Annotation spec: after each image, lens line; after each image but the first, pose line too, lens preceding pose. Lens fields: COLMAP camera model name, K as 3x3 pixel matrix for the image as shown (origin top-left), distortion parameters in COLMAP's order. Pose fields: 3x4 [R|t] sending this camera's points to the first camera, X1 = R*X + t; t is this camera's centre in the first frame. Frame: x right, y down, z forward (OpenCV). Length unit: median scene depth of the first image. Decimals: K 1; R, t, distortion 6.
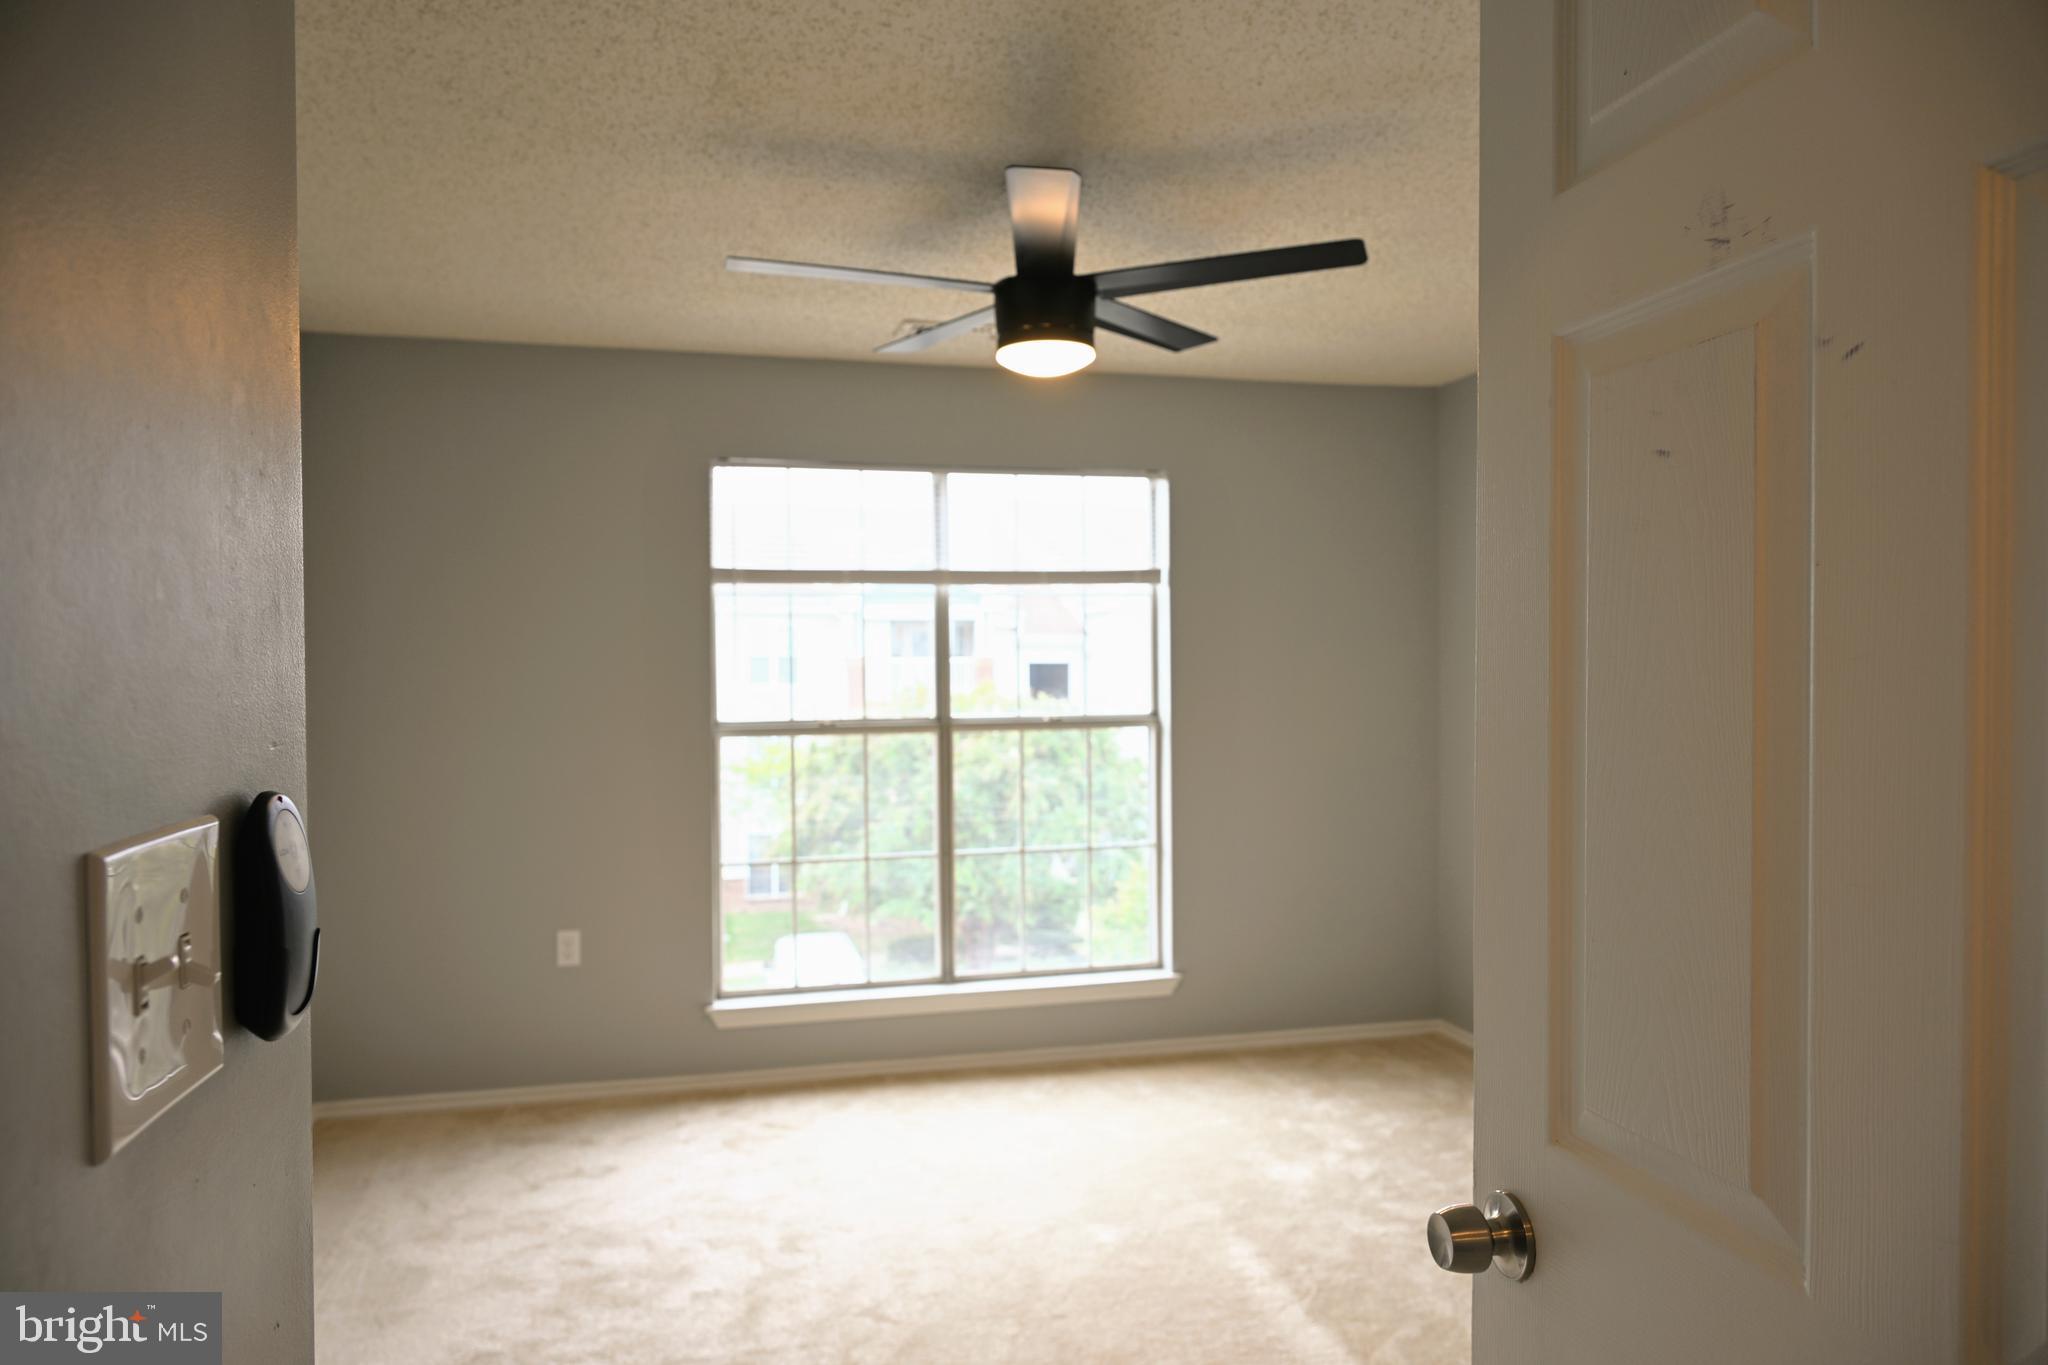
lens RADIAL K [[1342.7, 0, 1024.2], [0, 1342.7, 683.5], [0, 0, 1]] dist [-0.004402, -0.004152]
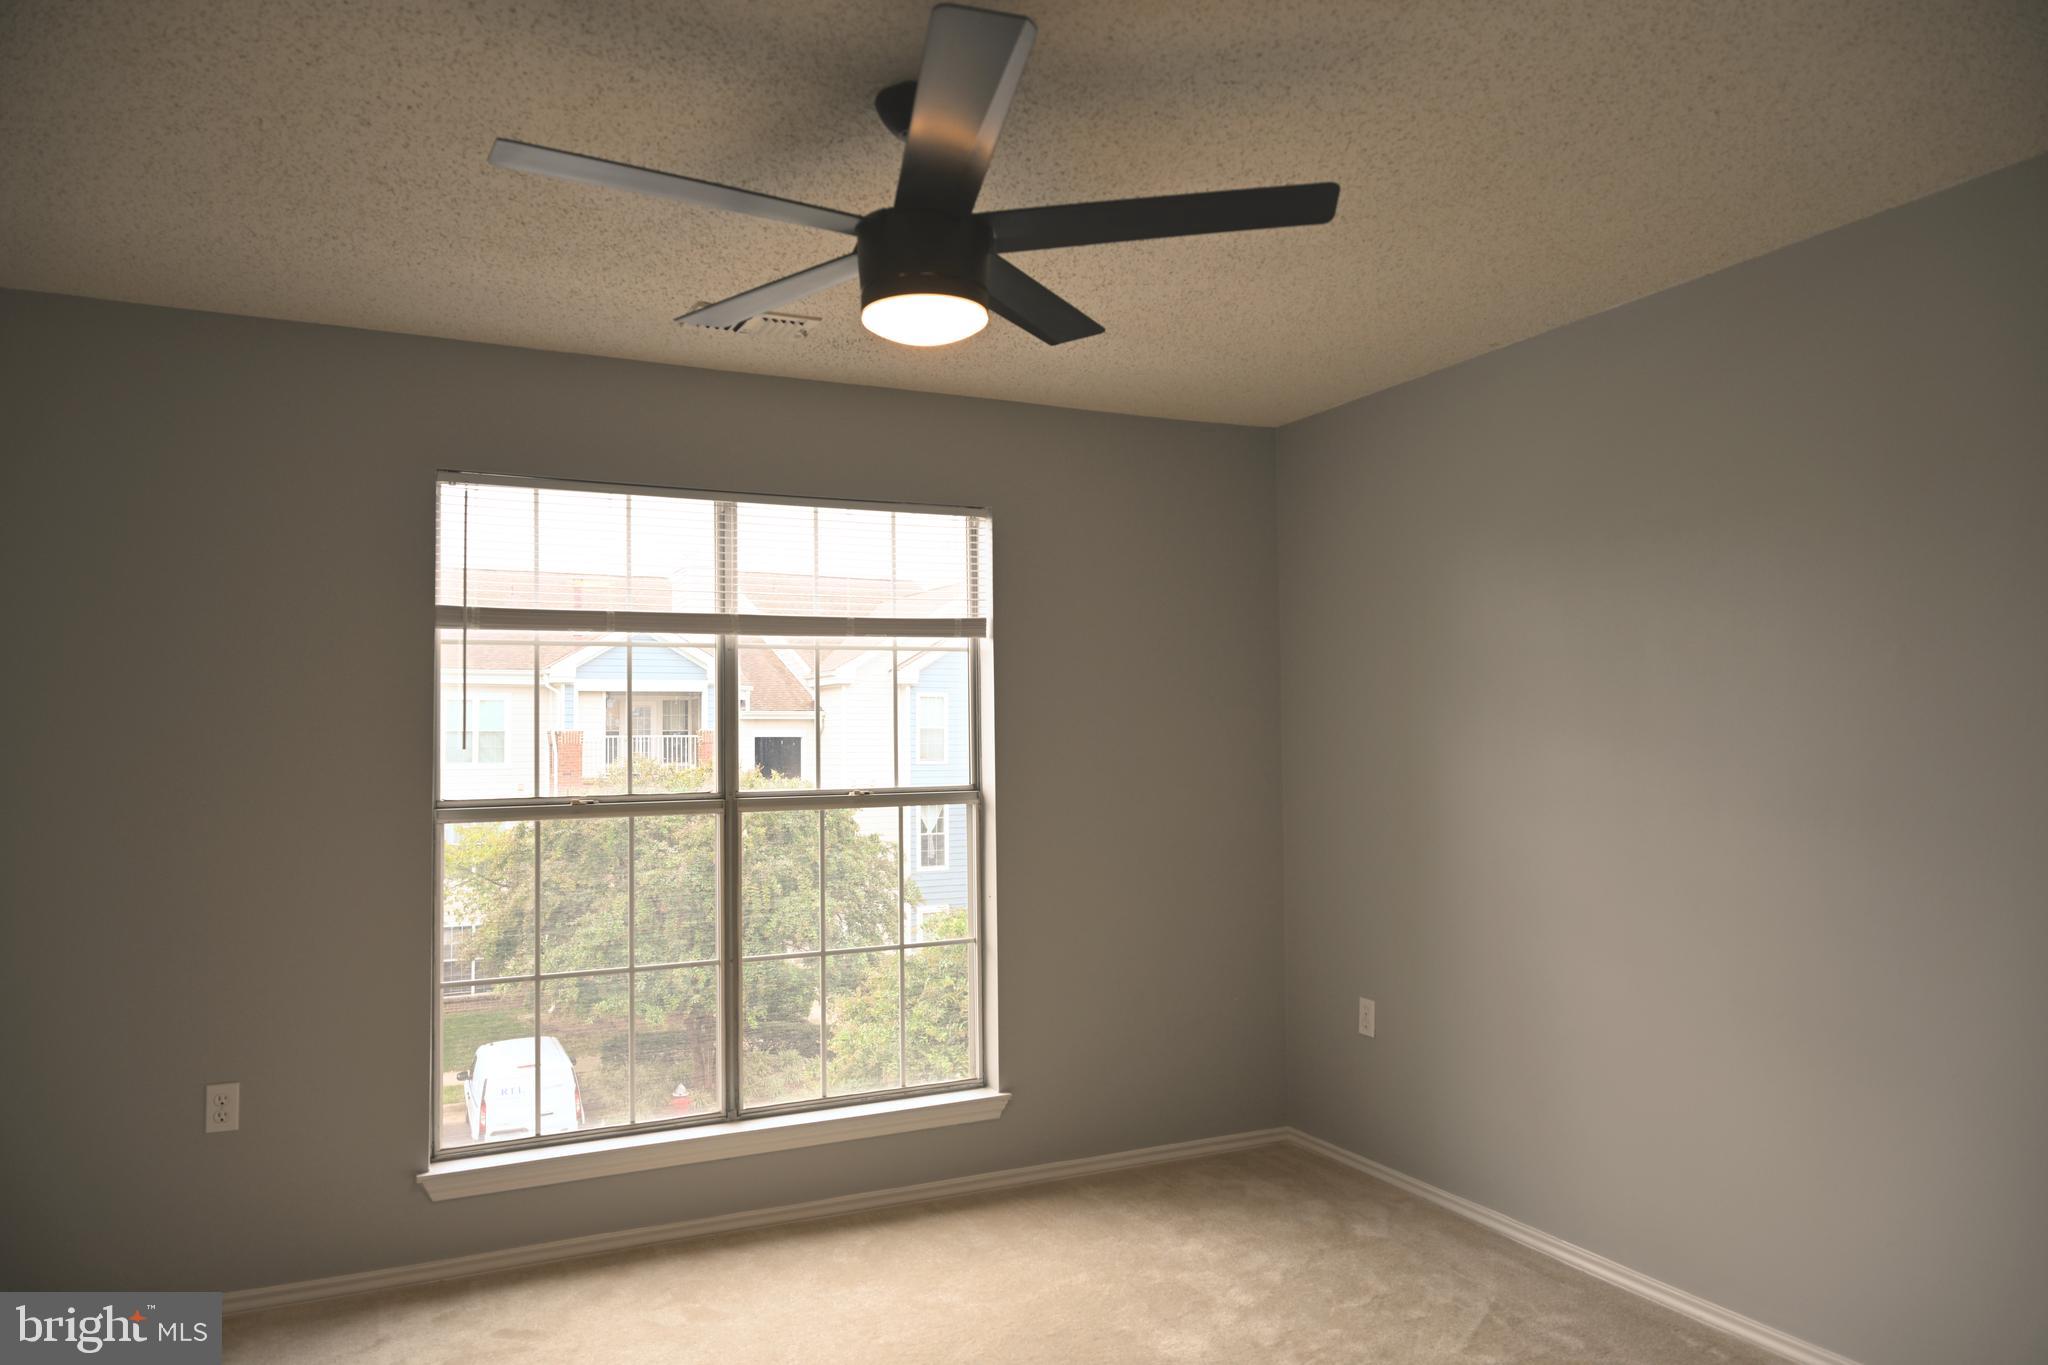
lens RADIAL K [[1342.7, 0, 1022.3], [0, 1342.7, 683.8], [0, 0, 1]] dist [-0.004402, -0.004152]
pose [[0.979230, 0.006337, 0.202655, -0.053103], [0.005278, 0.998376, -0.056724, 0.005905], [-0.202685, 0.056615, 0.977606, 0.157367]]
